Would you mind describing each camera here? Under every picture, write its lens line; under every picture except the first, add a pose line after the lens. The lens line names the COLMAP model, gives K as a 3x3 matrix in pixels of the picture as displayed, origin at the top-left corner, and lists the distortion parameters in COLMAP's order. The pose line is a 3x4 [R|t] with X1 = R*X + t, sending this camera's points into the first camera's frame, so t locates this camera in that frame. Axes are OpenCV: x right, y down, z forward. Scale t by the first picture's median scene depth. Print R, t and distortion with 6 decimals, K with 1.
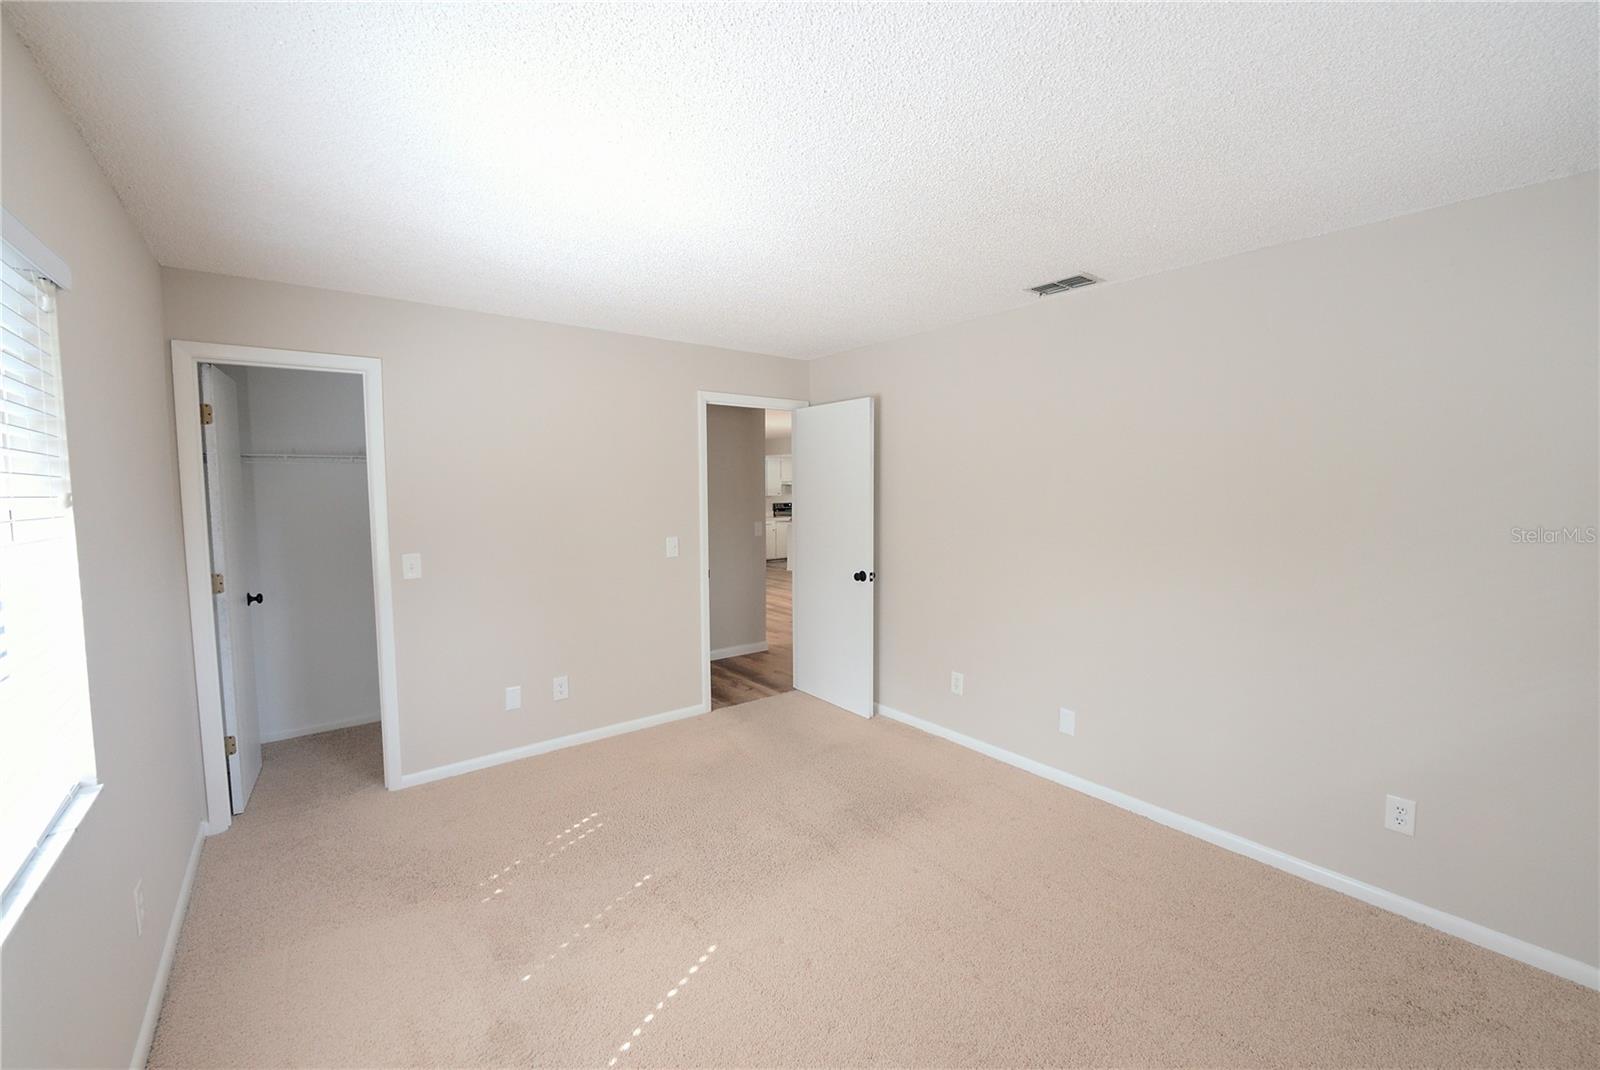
lens RADIAL K [[651.7, 0, 803.3], [0, 651.7, 536.7], [0, 0, 1]] dist [0.000200, -0.006717]
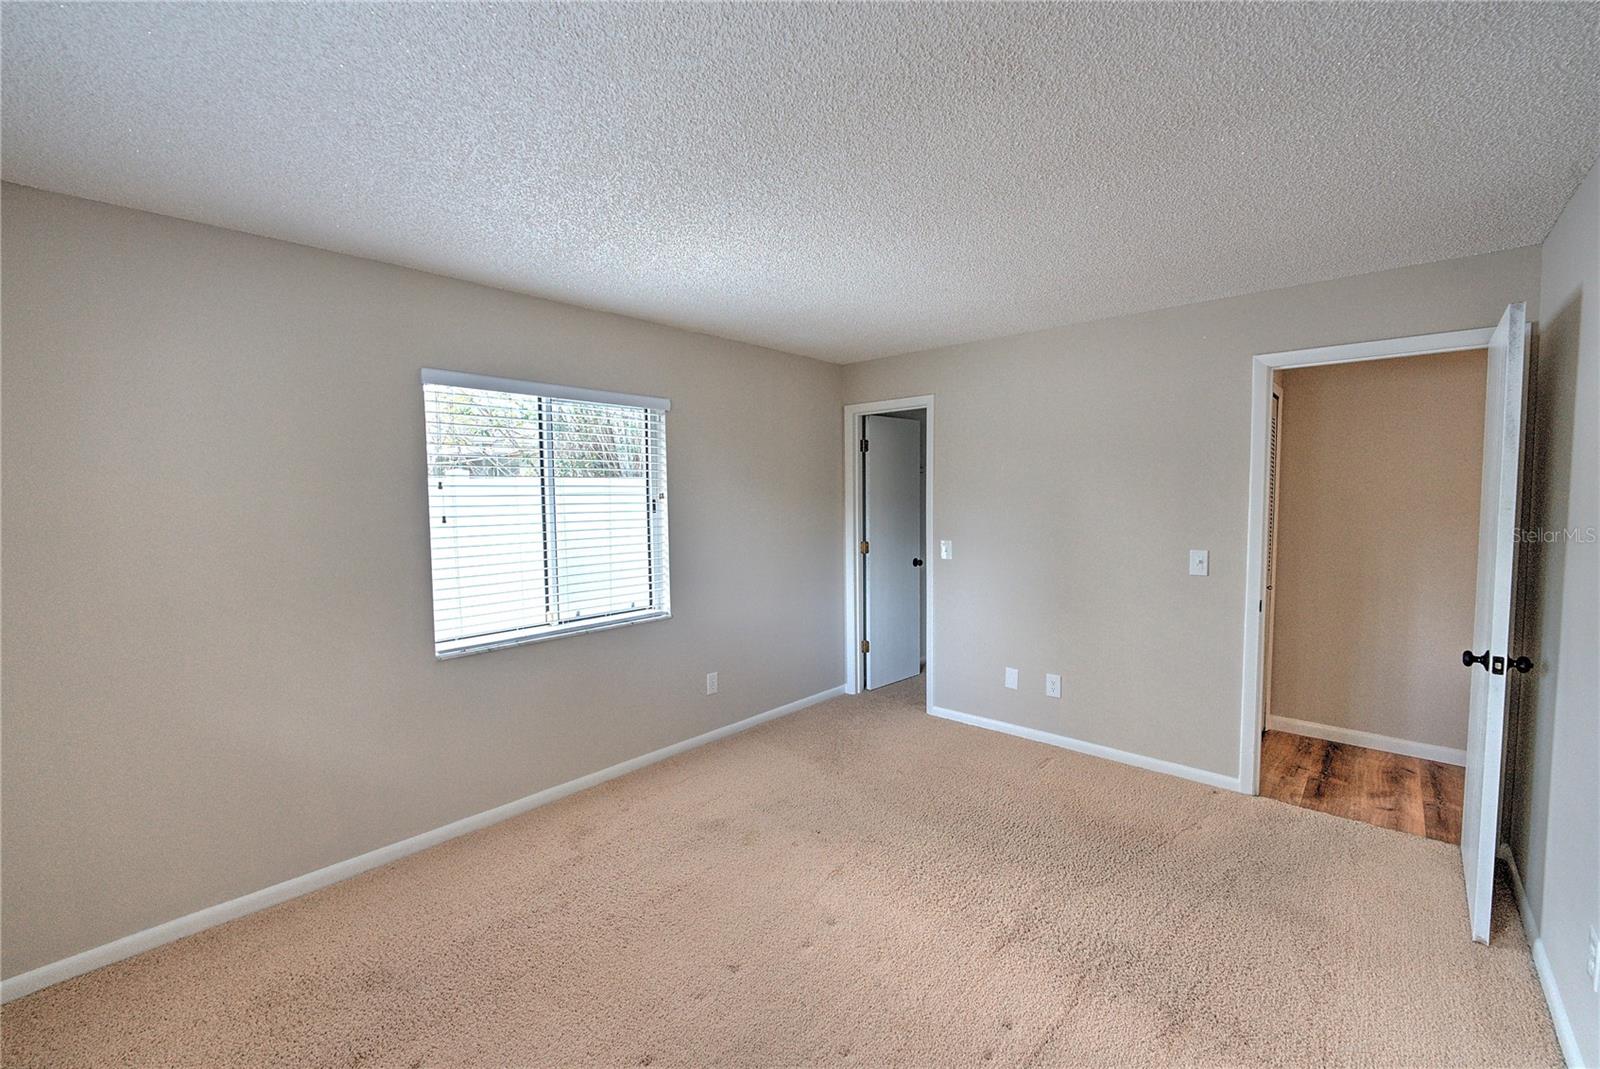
lens RADIAL K [[651.7, 0, 803.3], [0, 651.7, 536.2], [0, 0, 1]] dist [0.000200, -0.006717]
pose [[0.162704, 0.071334, -0.984093, 0.548746], [-0.061581, 0.996173, 0.062028, -0.039382], [0.984751, 0.050509, 0.166474, 0.435755]]
